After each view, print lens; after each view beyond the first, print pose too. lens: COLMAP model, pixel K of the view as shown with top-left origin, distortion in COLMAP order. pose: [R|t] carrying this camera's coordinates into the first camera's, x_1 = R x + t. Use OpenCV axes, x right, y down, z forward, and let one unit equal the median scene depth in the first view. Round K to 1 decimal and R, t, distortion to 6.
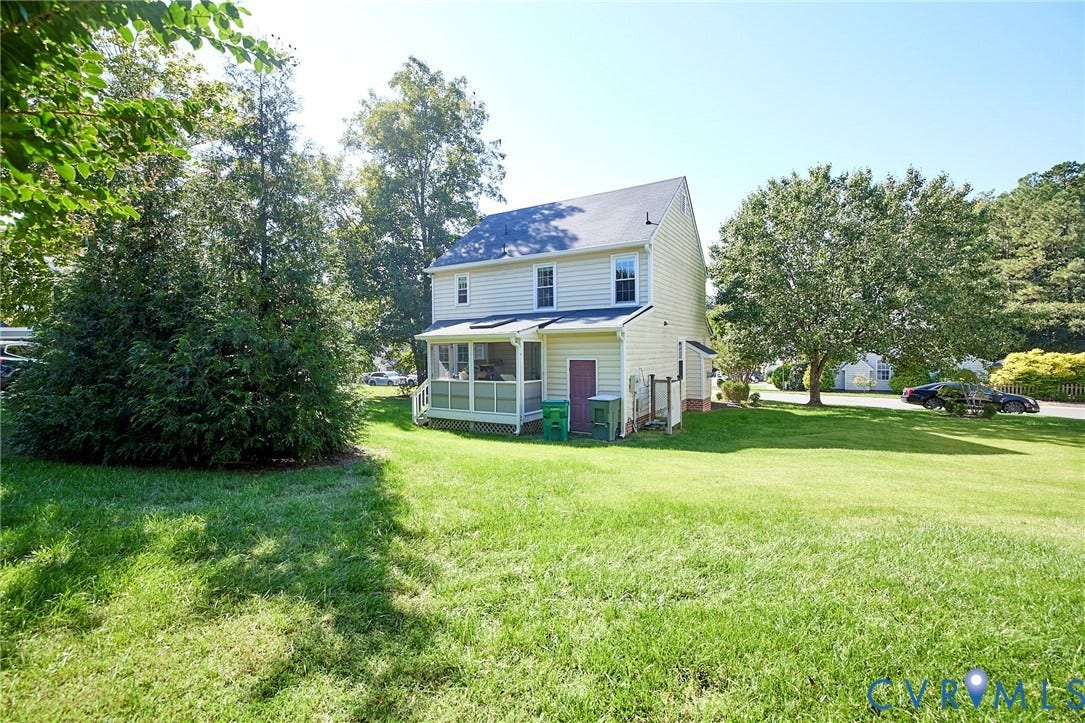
lens RADIAL K [[467.5, 0, 543.2], [0, 467.5, 358.2], [0, 0, 1]] dist [0.002907, 0.000291]
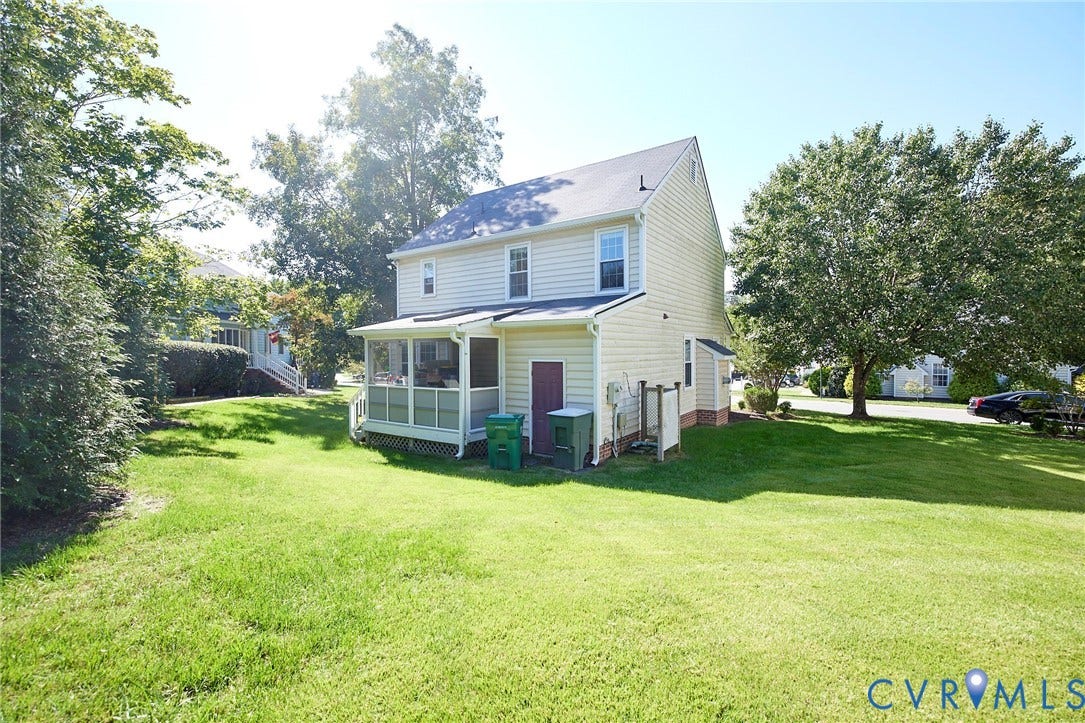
lens RADIAL K [[467.5, 0, 542.6], [0, 467.5, 358.5], [0, 0, 1]] dist [0.002907, 0.000291]
pose [[0.997850, 0.005703, -0.065291, 0.086882], [-0.005734, 0.999984, -0.000290, -0.000936], [0.065289, 0.000664, 0.997866, 0.158568]]
